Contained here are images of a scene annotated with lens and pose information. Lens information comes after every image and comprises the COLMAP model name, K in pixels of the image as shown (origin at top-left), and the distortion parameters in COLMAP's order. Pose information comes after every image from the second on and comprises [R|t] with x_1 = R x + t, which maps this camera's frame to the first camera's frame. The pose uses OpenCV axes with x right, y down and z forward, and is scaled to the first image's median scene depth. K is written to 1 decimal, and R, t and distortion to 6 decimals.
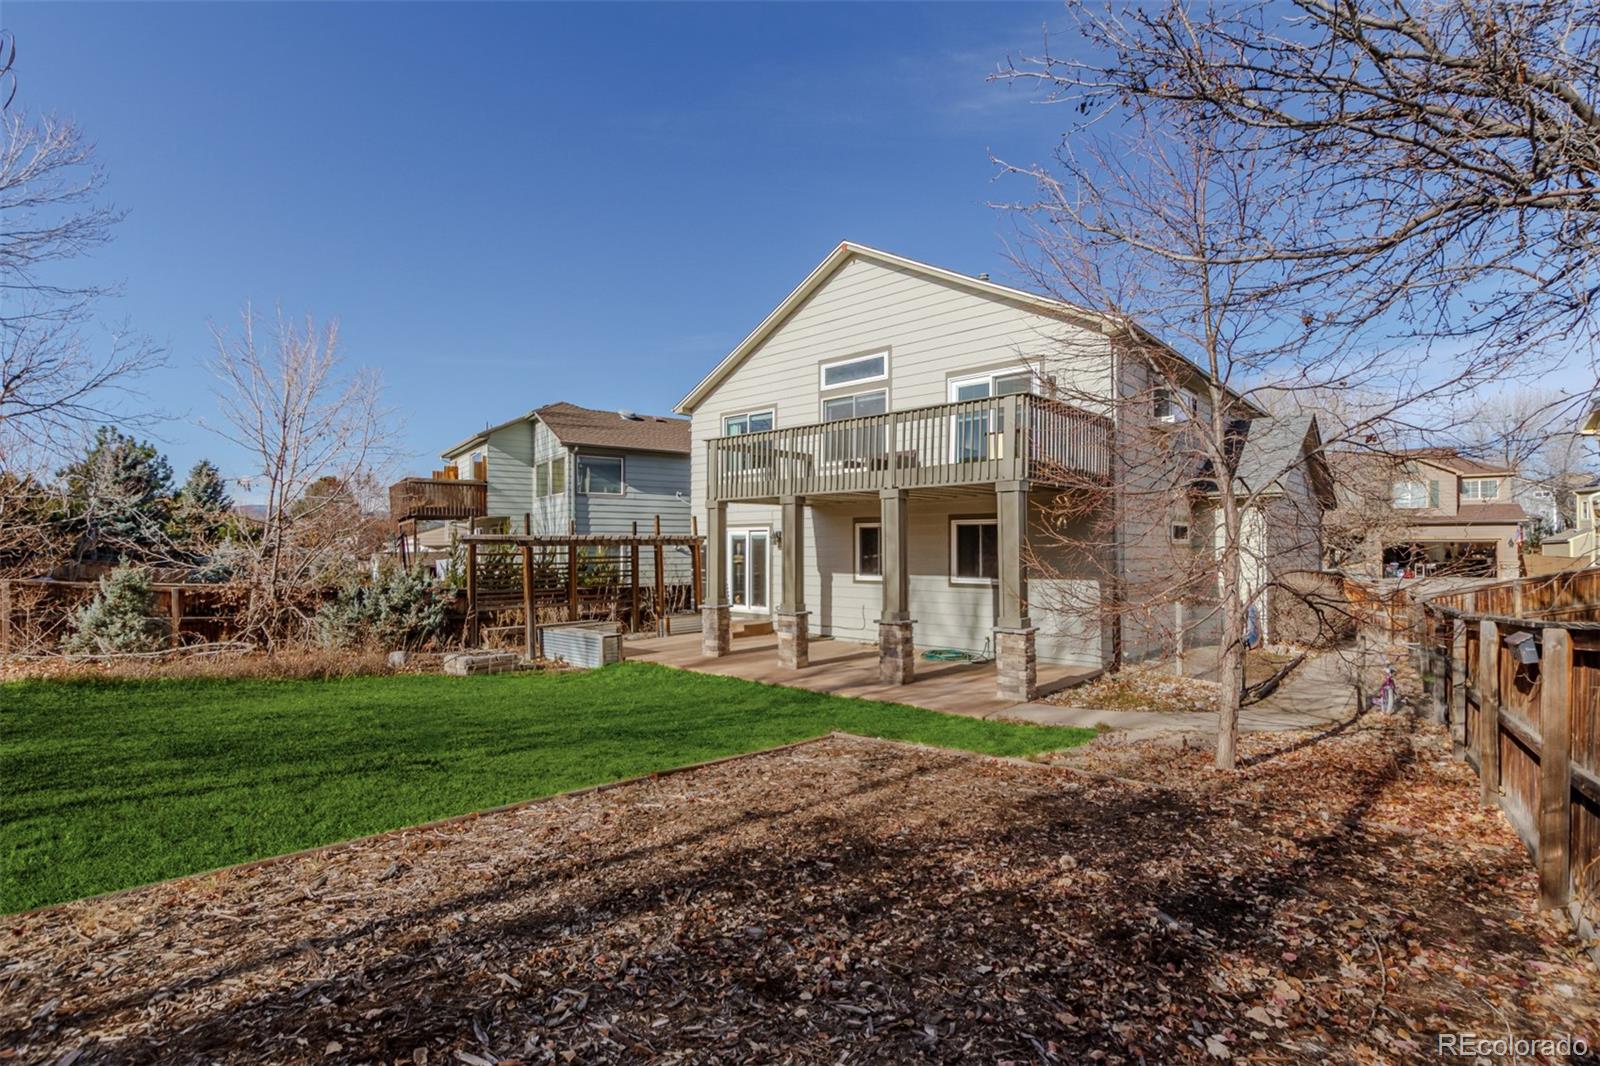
lens RADIAL K [[766.0, 0, 793.4], [0, 766.0, 539.8], [0, 0, 1]] dist [-0.000921, -0.000212]
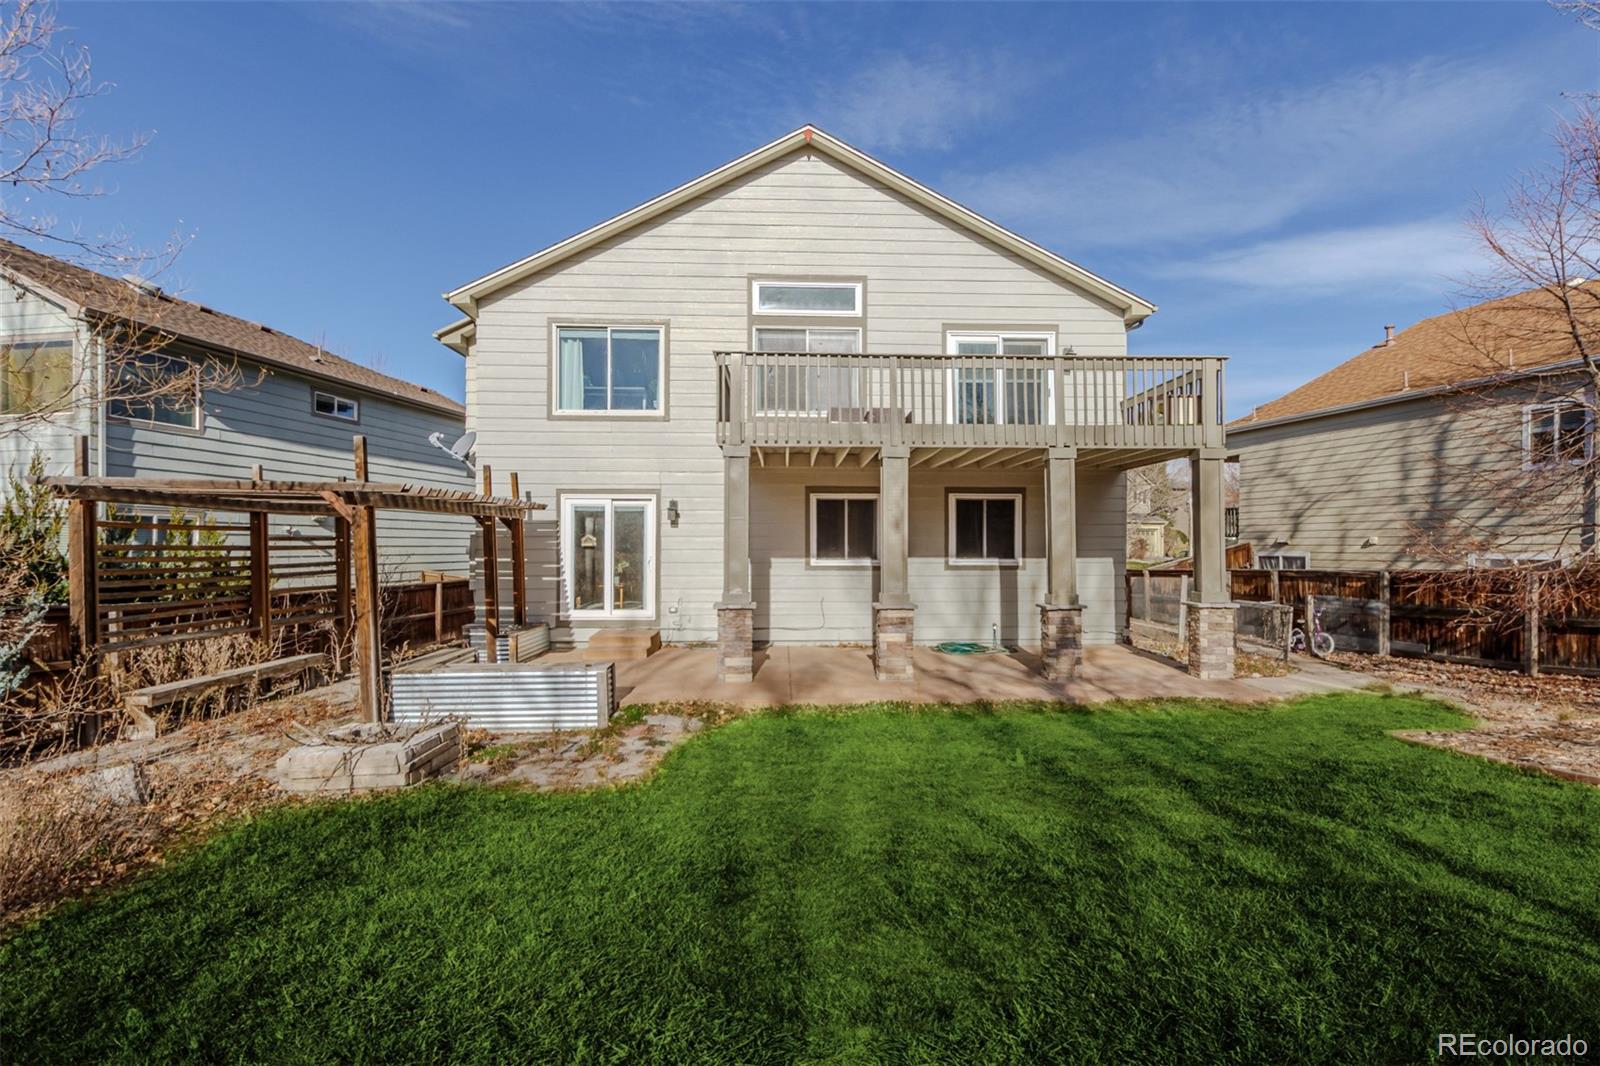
lens RADIAL K [[766.0, 0, 808.6], [0, 766.0, 526.8], [0, 0, 1]] dist [-0.000921, -0.000212]
pose [[0.701533, 0.001133, 0.712637, -0.452530], [-0.009054, 0.999932, 0.007323, 0.006392], [-0.712580, -0.011590, 0.701495, 0.429369]]
